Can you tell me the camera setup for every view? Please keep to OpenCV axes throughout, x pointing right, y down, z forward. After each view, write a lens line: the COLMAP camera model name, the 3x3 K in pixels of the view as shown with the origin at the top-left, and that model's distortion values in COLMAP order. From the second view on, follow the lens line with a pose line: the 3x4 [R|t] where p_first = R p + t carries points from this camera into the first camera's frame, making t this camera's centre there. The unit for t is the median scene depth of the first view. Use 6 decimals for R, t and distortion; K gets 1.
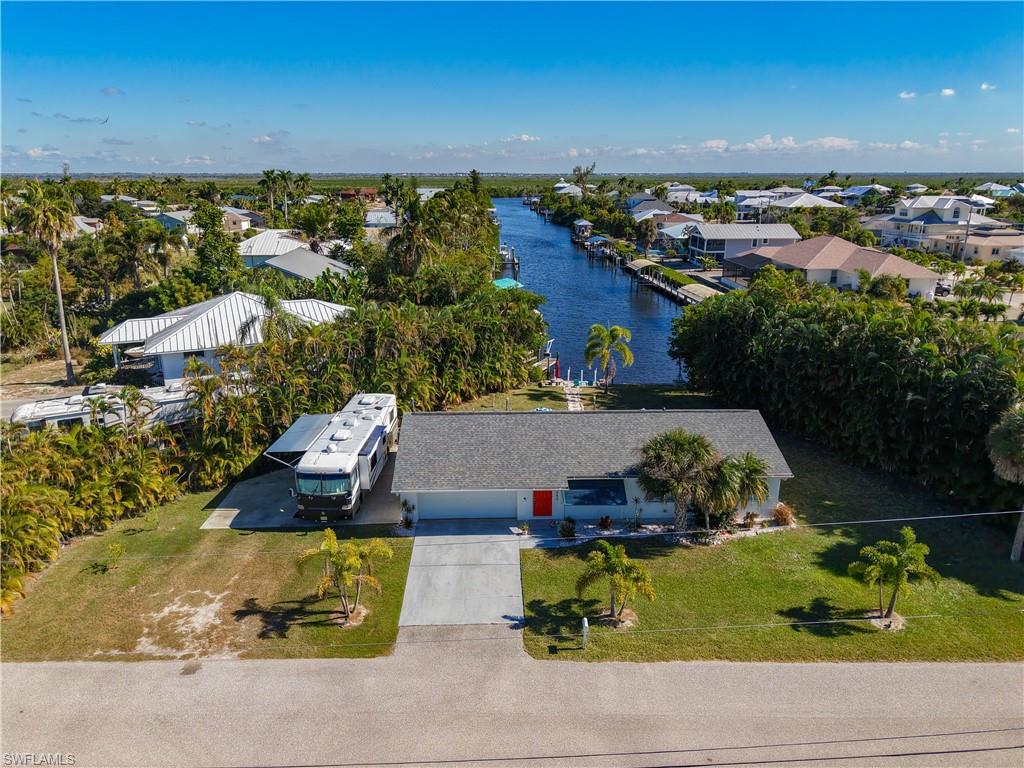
lens RADIAL K [[701.7, 0, 500.5], [0, 701.7, 381.7], [0, 0, 1]] dist [-0.004113, -0.000123]
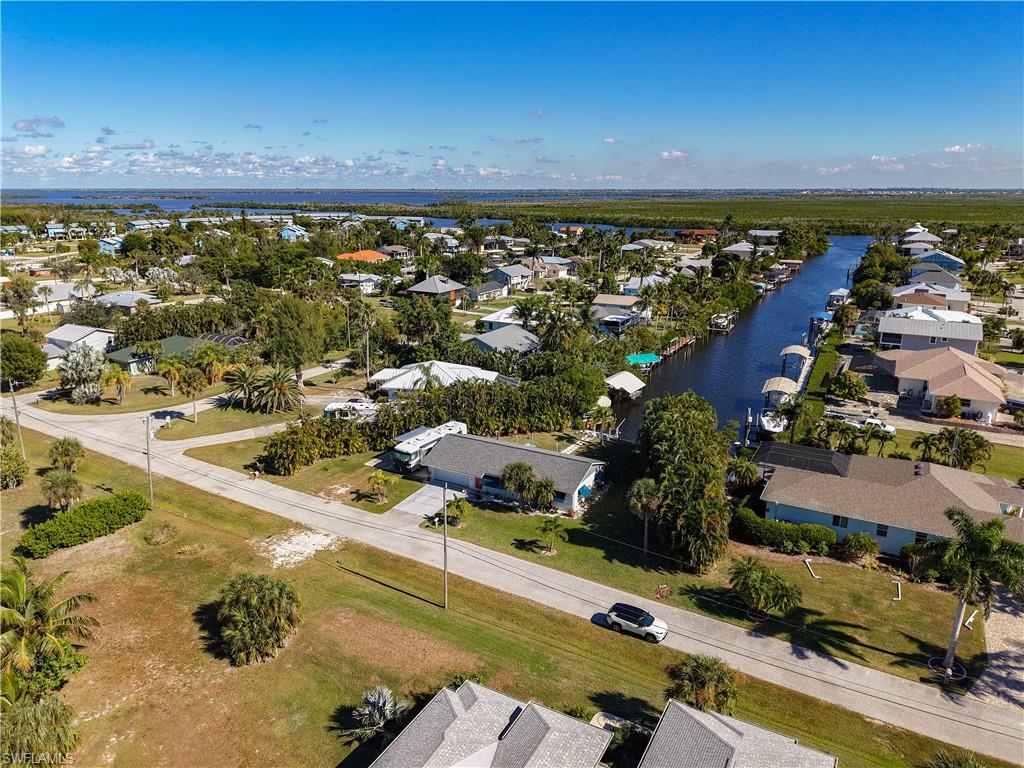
lens RADIAL K [[689.5, 0, 512.0], [0, 689.5, 384.0], [0, 0, 1]] dist [0.030855, -0.040662]
pose [[0.864255, 0.142700, -0.482391, 1.199349], [-0.148721, 0.988538, 0.025977, -0.222599], [0.480569, 0.049290, 0.875571, -0.947211]]
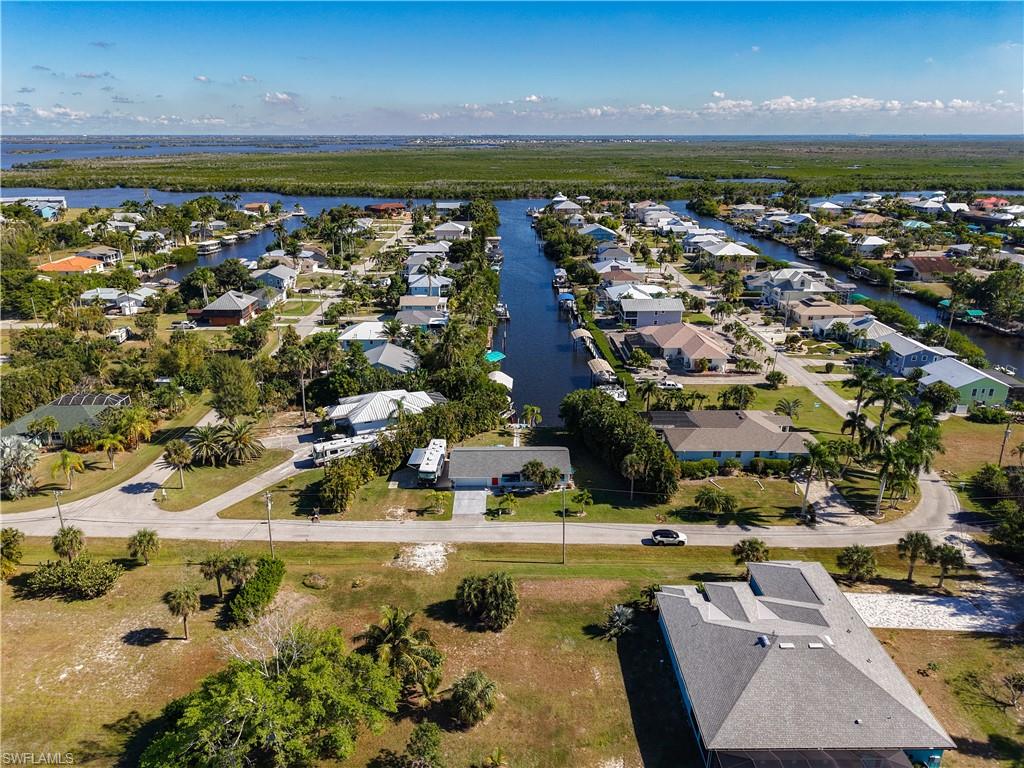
lens RADIAL K [[689.5, 0, 512.0], [0, 689.5, 384.0], [0, 0, 1]] dist [0.030855, -0.040662]
pose [[0.999959, 0.009017, 0.000061, 0.133447], [-0.009006, 0.998353, 0.056657, -0.447637], [0.000450, -0.056655, 0.998394, -2.116967]]
